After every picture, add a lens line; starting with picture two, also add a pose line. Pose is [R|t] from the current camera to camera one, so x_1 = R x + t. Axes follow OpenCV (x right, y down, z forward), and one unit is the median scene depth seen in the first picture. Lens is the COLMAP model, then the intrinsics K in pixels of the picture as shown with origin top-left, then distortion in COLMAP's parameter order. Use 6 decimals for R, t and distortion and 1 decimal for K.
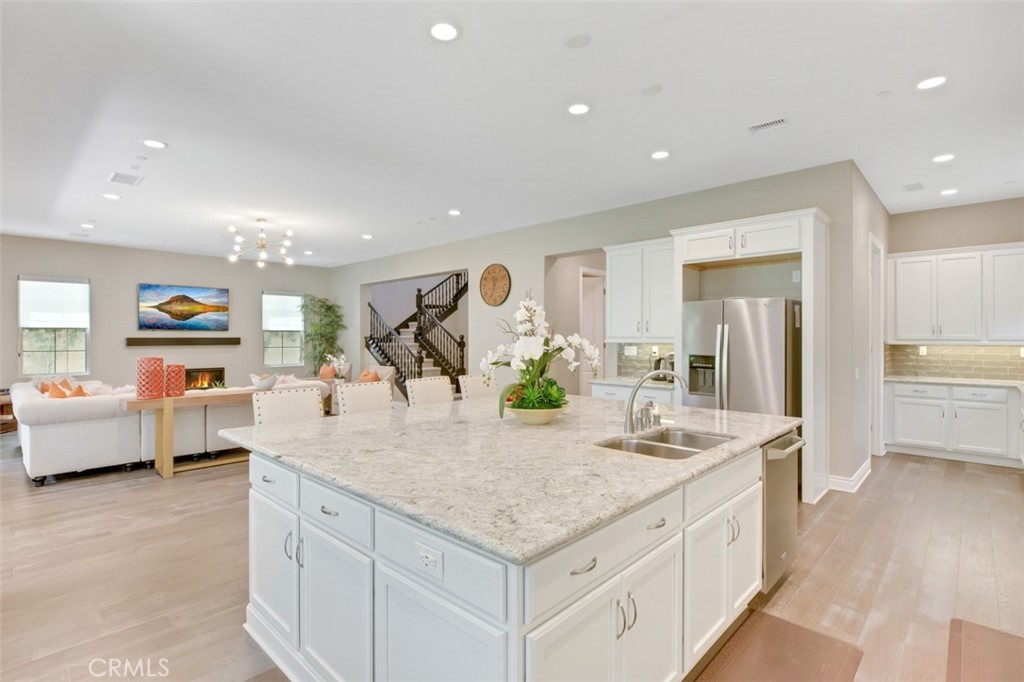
lens RADIAL K [[487.5, 0, 510.8], [0, 487.5, 340.6], [0, 0, 1]] dist [-0.009791, -0.001044]
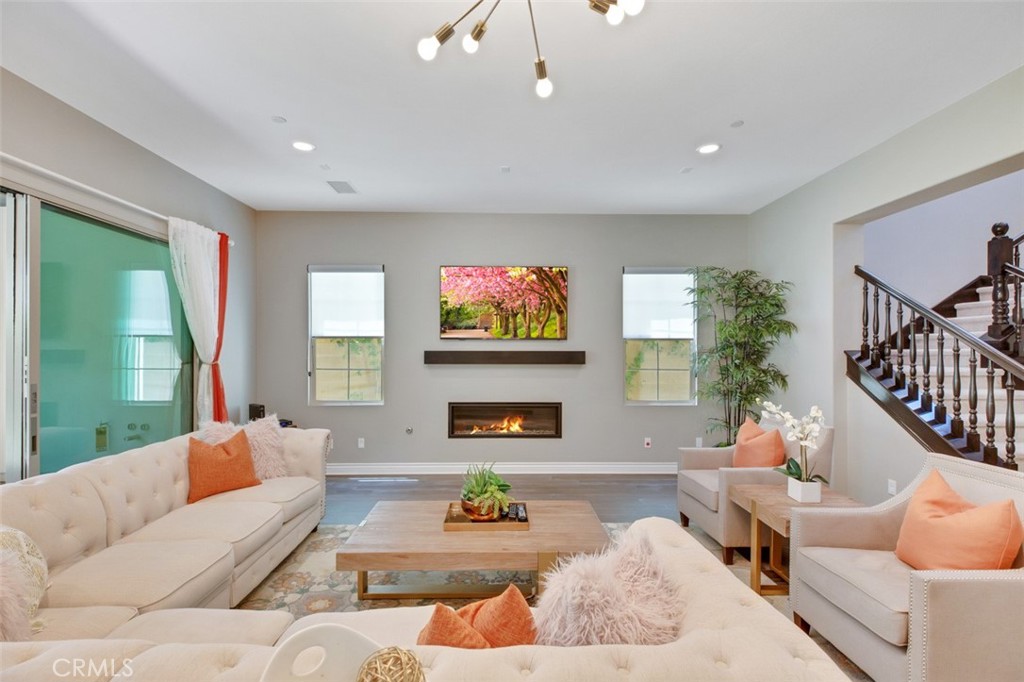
lens RADIAL K [[467.0, 0, 508.2], [0, 467.0, 350.2], [0, 0, 1]] dist [0.003070, -0.000329]
pose [[0.702756, 0.001537, -0.711430, -0.280636], [-0.008801, 0.999940, -0.006534, -0.004059], [0.711377, 0.010853, 0.702727, 0.668748]]
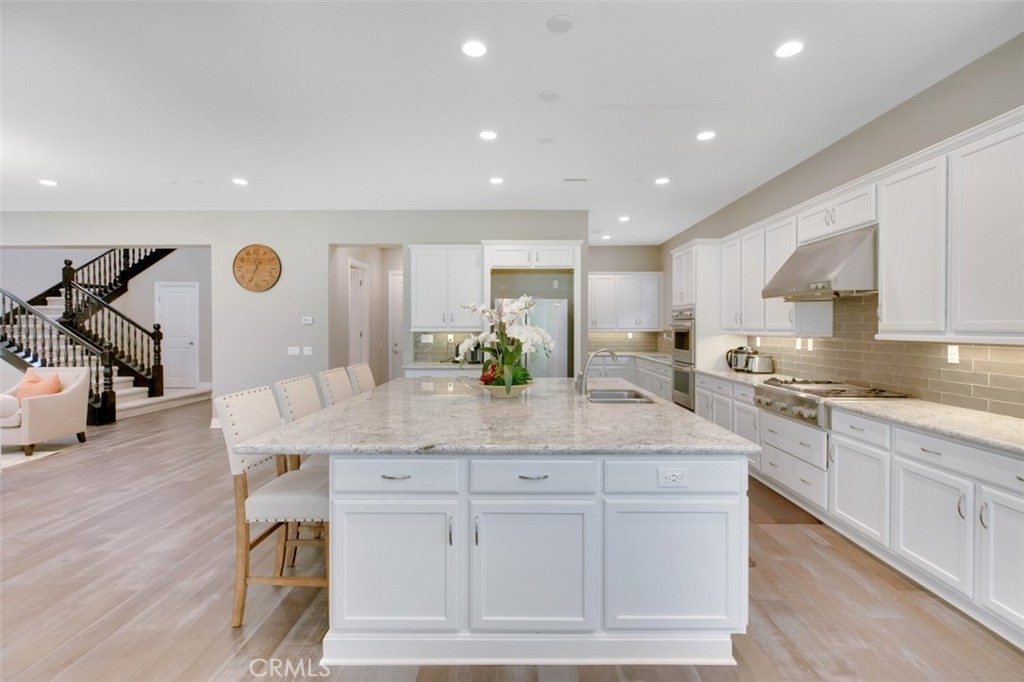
lens RADIAL K [[458.5, 0, 517.2], [0, 458.5, 331.8], [0, 0, 1]] dist [0.005308, -0.005387]
pose [[0.729786, -0.005774, 0.683652, -0.237553], [0.004369, 0.999983, 0.003782, 0.001515], [-0.683662, 0.000227, 0.729799, 0.052632]]
